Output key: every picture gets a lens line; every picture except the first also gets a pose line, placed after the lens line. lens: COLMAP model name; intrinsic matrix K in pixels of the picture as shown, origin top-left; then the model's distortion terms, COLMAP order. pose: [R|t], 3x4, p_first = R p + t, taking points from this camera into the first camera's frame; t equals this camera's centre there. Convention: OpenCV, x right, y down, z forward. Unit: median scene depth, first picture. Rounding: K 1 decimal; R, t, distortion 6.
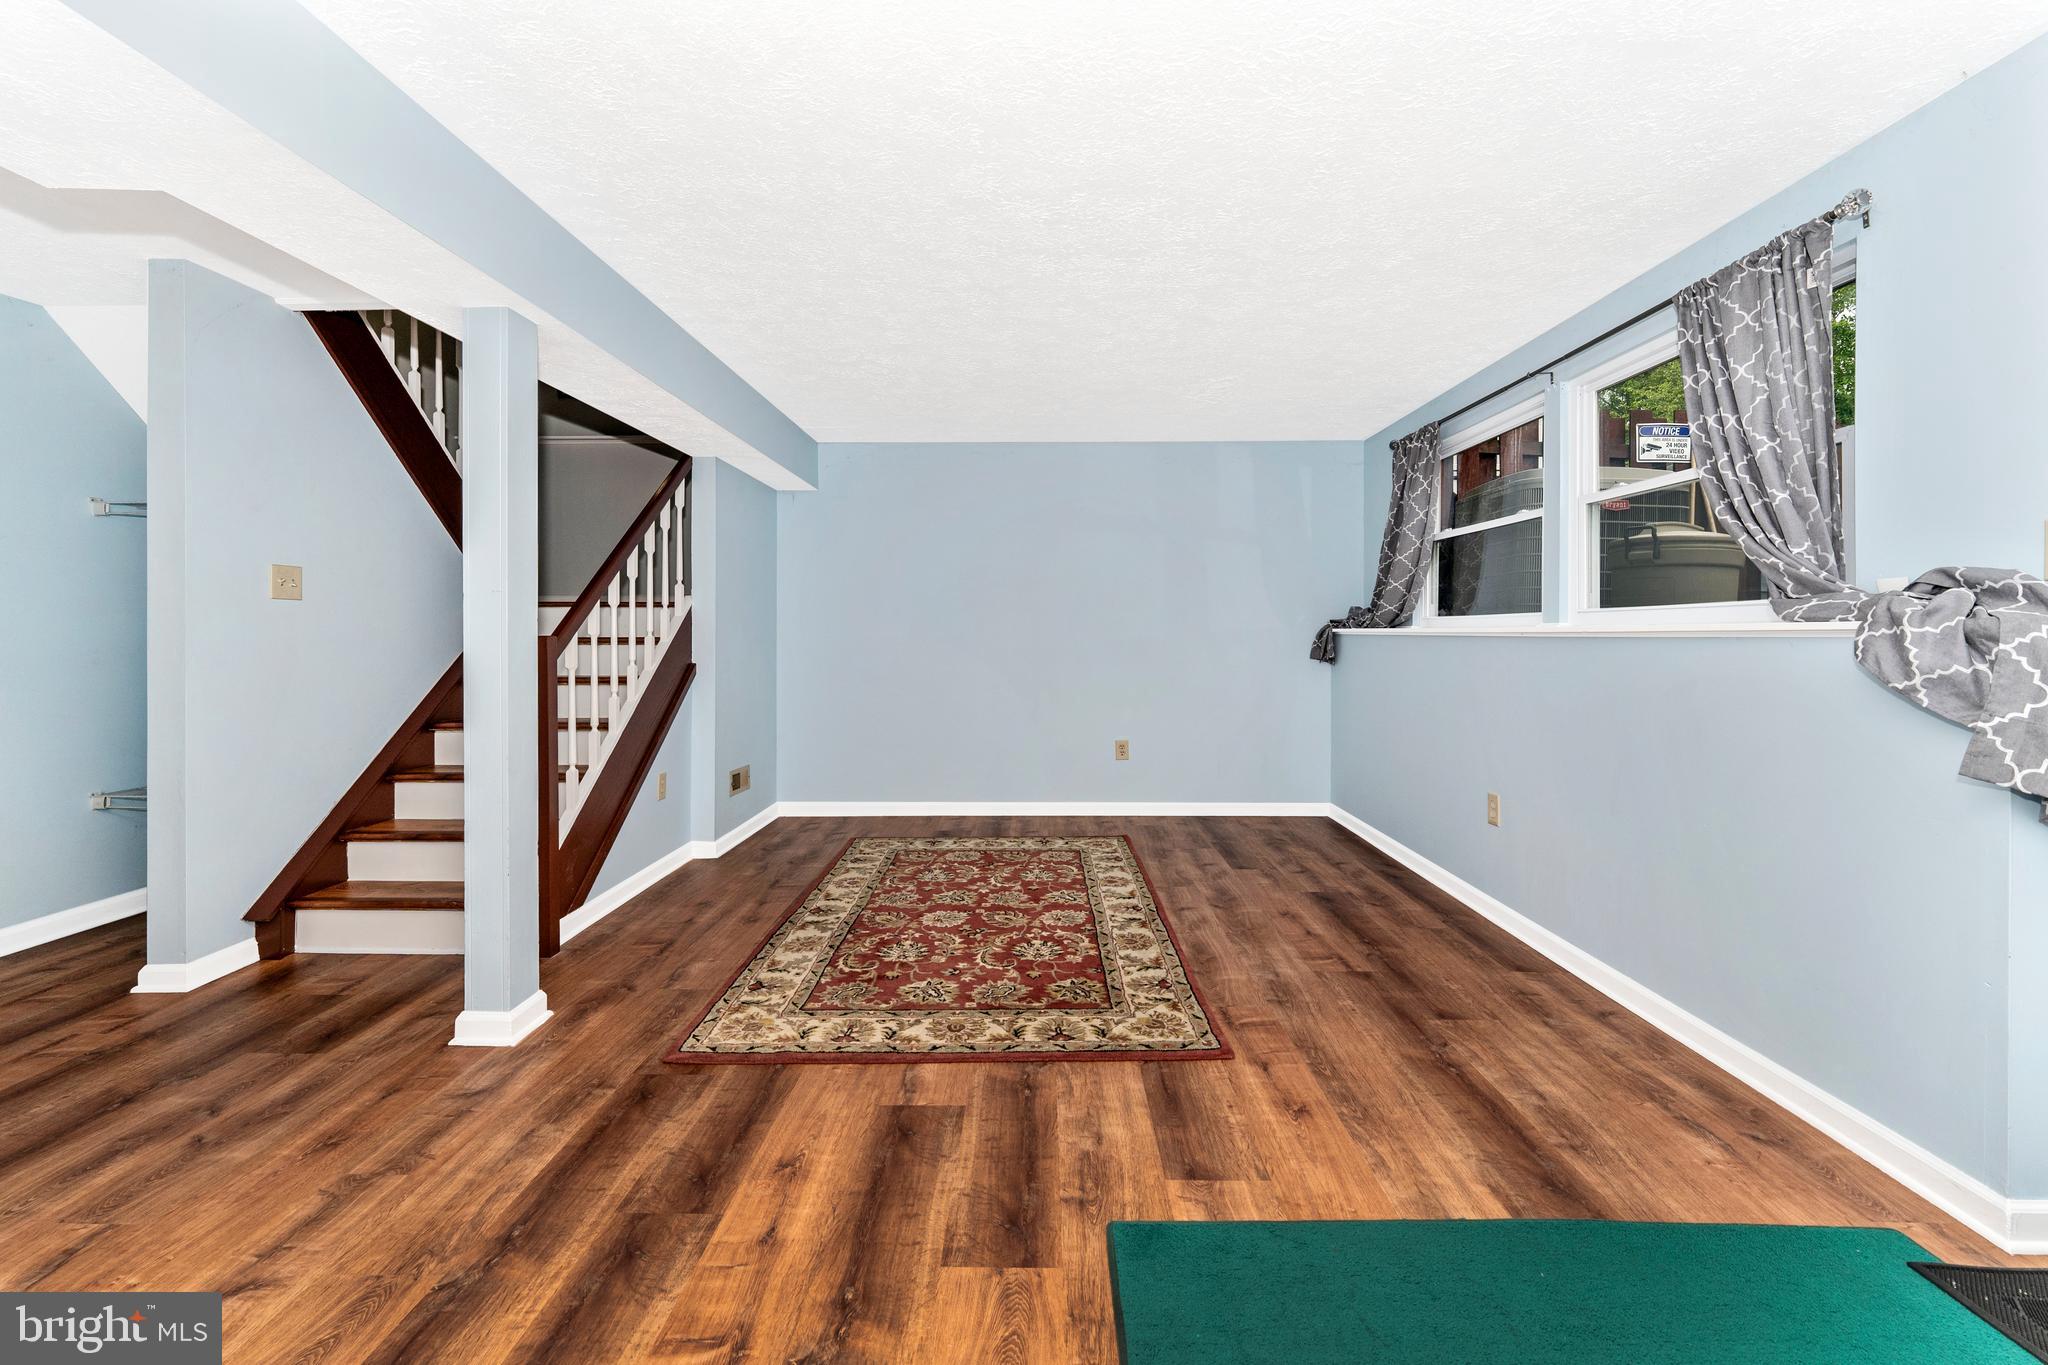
lens RADIAL K [[842.2, 0, 1080.3], [0, 842.2, 633.0], [0, 0, 1]] dist [0.001831, -0.000539]
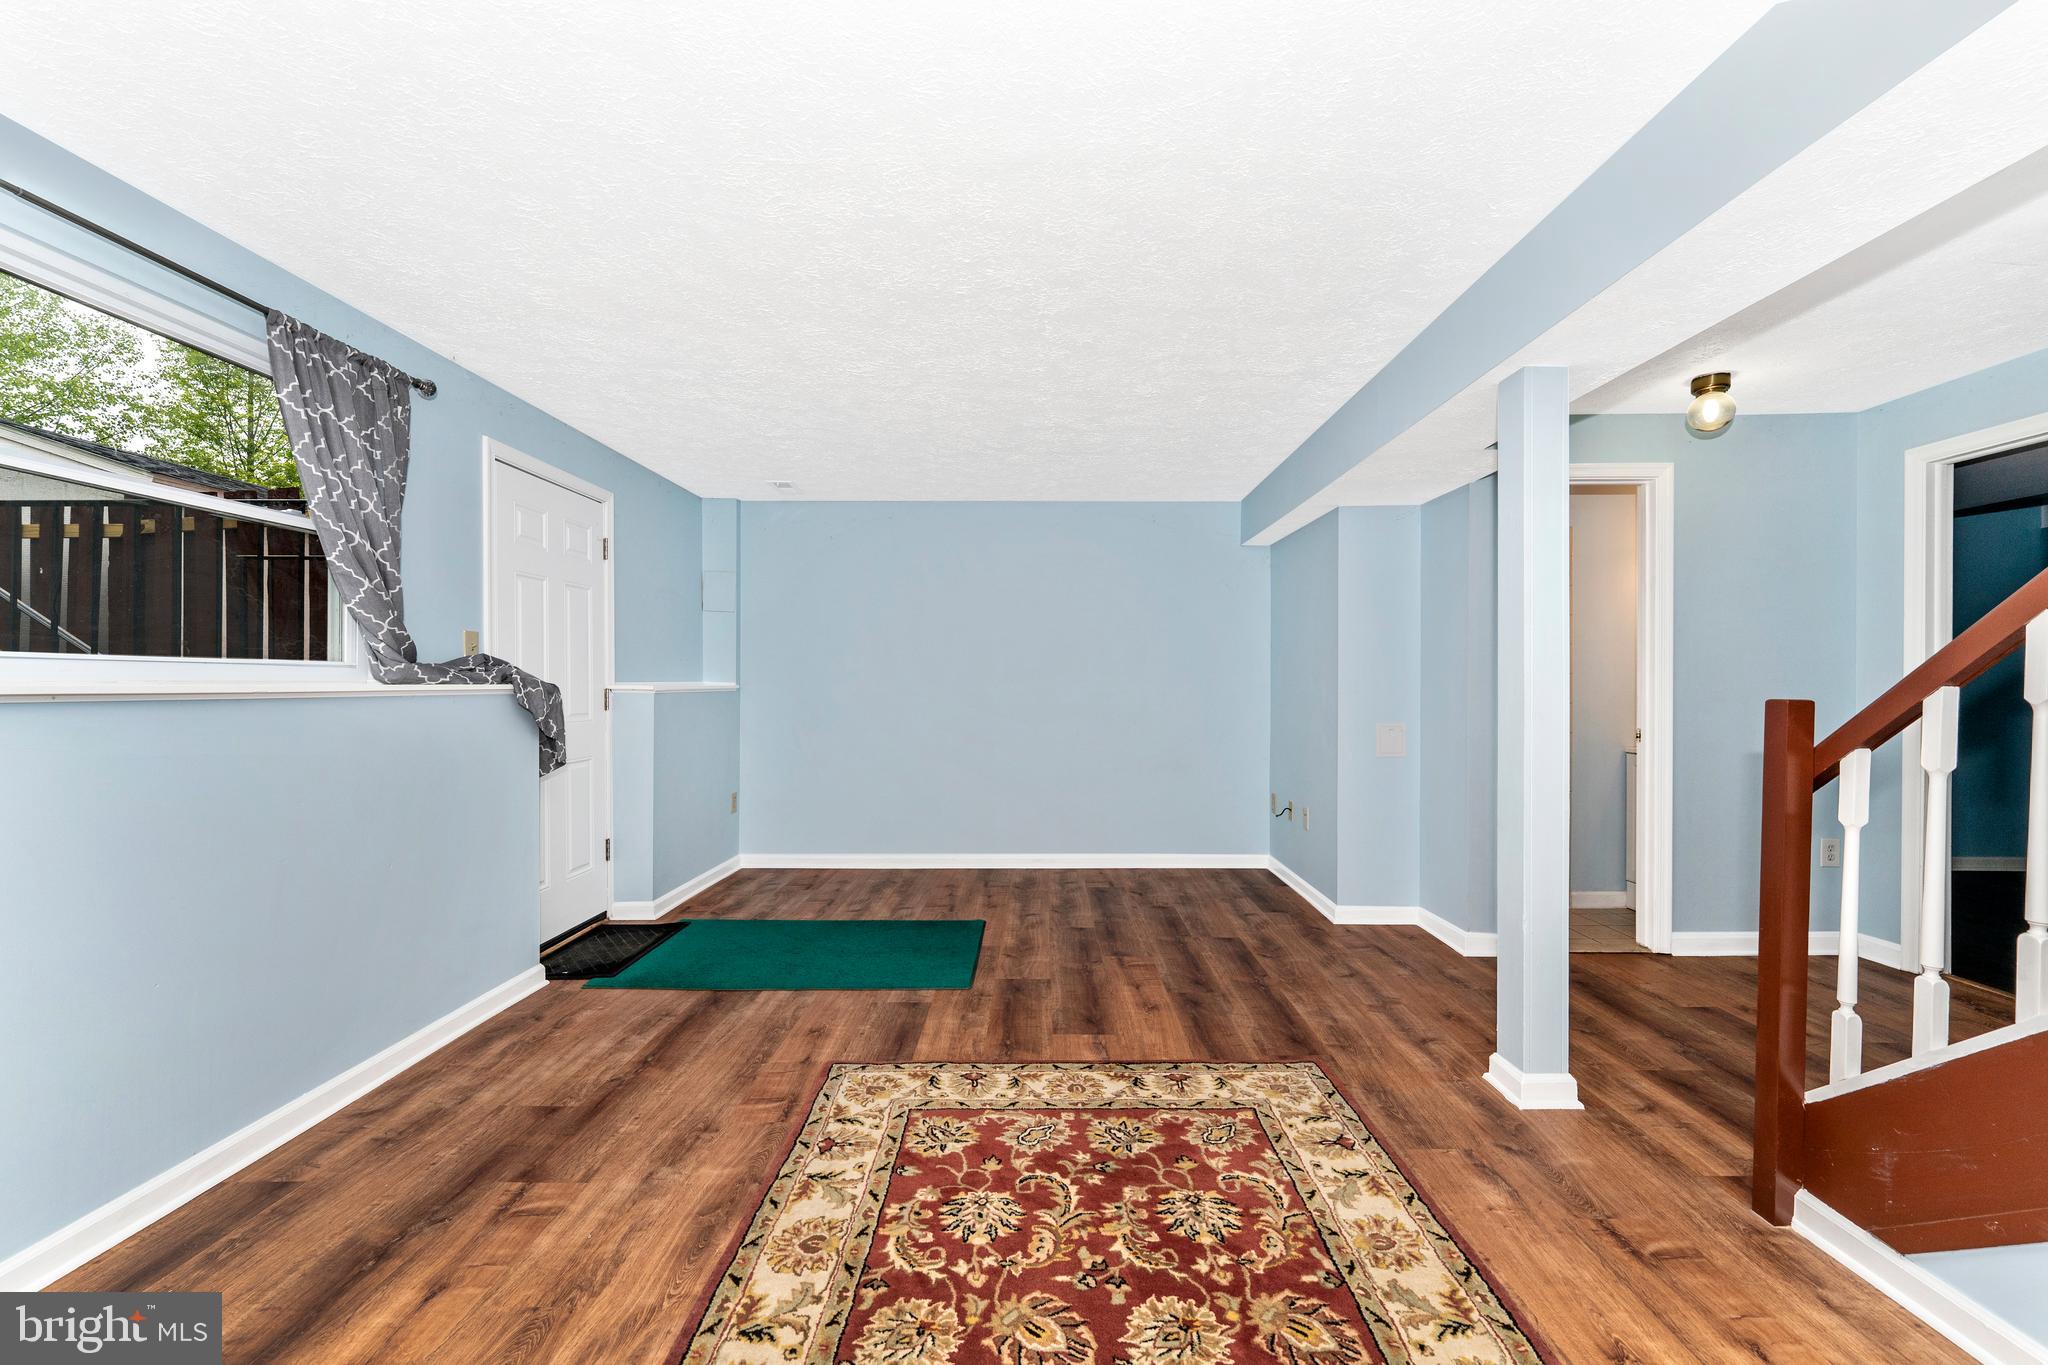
lens RADIAL K [[842.2, 0, 1024.0], [0, 842.2, 687.3], [0, 0, 1]] dist [0.001831, -0.000539]
pose [[-0.997748, -0.001177, 0.067069, -0.141694], [-0.001119, 0.999999, 0.000893, -0.006531], [-0.067070, 0.000816, -0.997748, 1.865344]]
